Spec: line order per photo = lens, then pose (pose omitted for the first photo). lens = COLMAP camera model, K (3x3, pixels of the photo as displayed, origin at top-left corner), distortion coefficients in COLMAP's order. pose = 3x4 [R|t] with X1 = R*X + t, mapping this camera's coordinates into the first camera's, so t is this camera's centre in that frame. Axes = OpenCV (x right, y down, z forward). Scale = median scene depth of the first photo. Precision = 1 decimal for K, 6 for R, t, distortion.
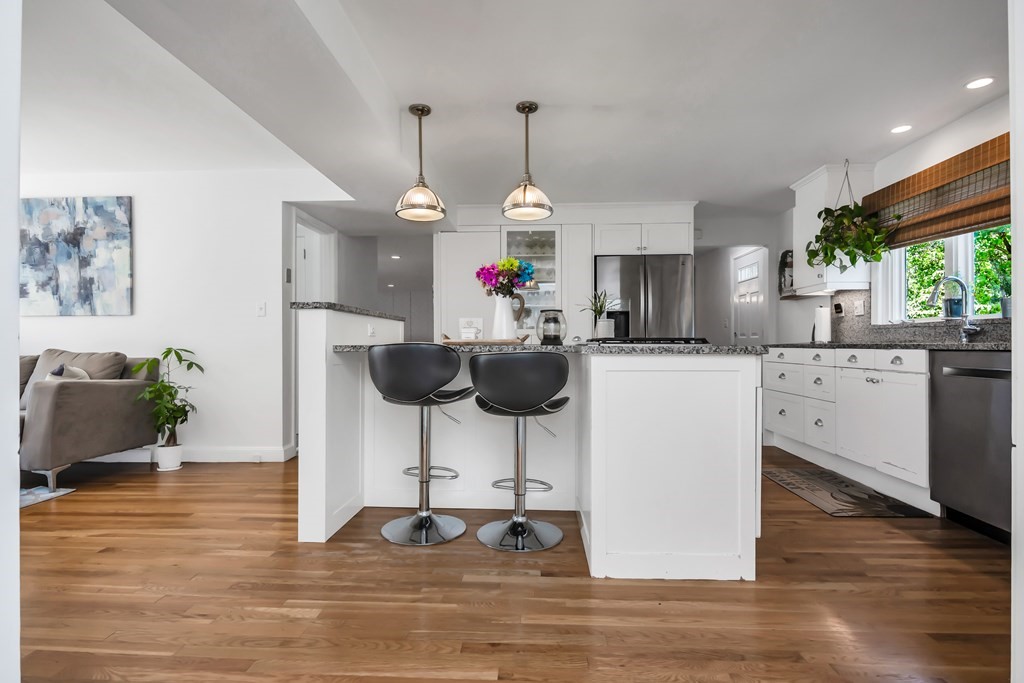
lens RADIAL K [[530.2, 0, 508.4], [0, 530.2, 344.6], [0, 0, 1]] dist [-0.004878, -0.000327]
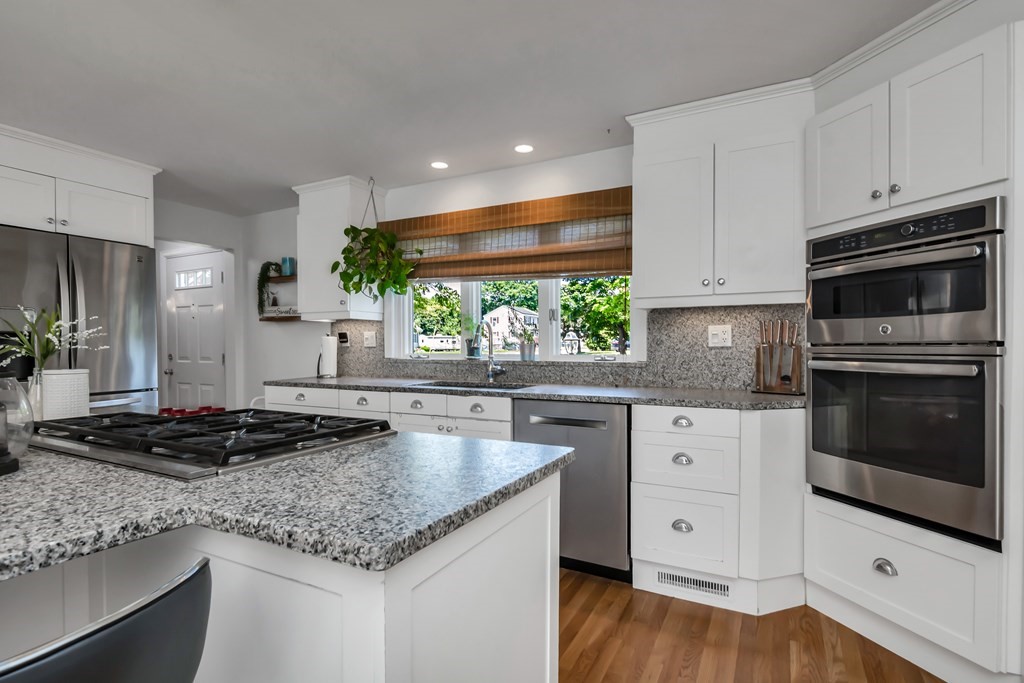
lens RADIAL K [[502.0, 0, 511.4], [0, 502.0, 350.5], [0, 0, 1]] dist [0.010010, -0.009064]
pose [[0.405905, -0.011993, 0.913836, -0.047841], [-0.001416, 0.999904, 0.013752, -0.056703], [-0.913914, -0.006876, 0.405850, 0.371255]]
